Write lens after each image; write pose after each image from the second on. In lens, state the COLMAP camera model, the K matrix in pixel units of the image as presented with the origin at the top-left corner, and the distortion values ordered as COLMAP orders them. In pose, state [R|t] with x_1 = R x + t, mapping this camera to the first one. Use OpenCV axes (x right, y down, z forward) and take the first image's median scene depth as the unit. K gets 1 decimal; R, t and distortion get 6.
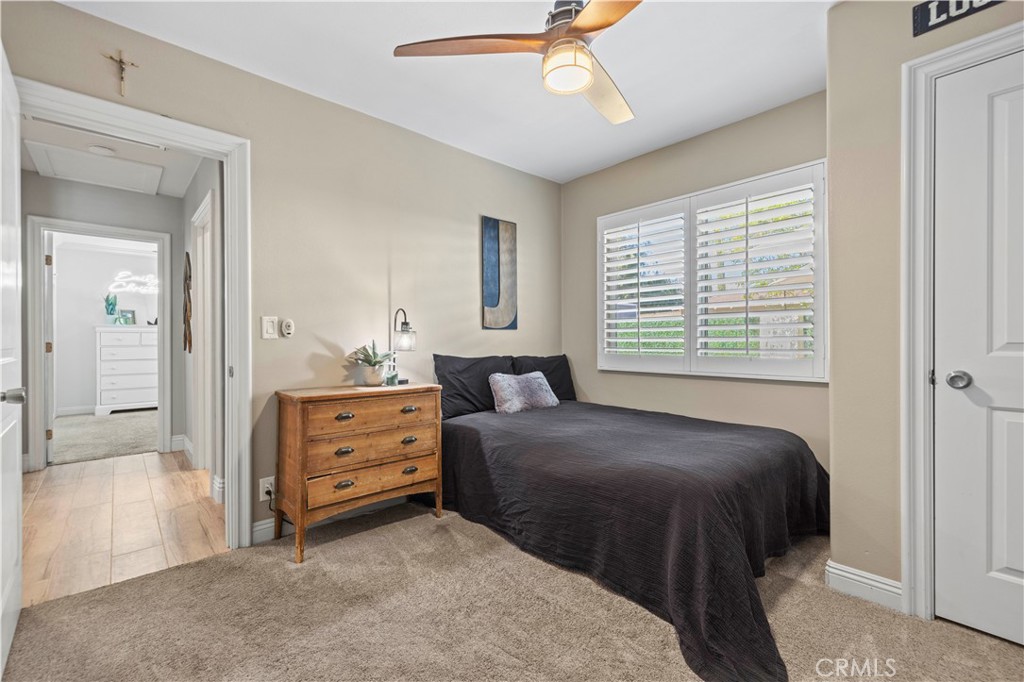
lens RADIAL K [[435.7, 0, 512.8], [0, 435.7, 341.4], [0, 0, 1]] dist [-0.000688, 0.002341]
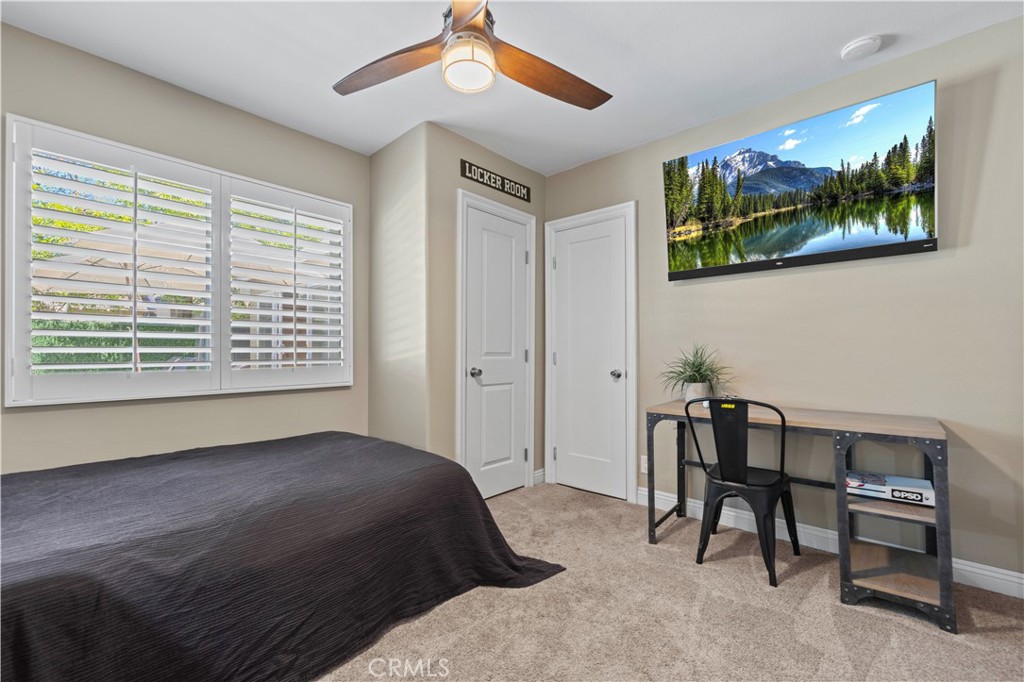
lens RADIAL K [[435.7, 0, 513.6], [0, 435.7, 346.2], [0, 0, 1]] dist [-0.000688, 0.002341]
pose [[-0.107291, 0.013142, 0.994141, -0.667498], [0.000454, 0.999913, -0.013170, -0.000436], [-0.994228, -0.000962, -0.107288, 0.805076]]
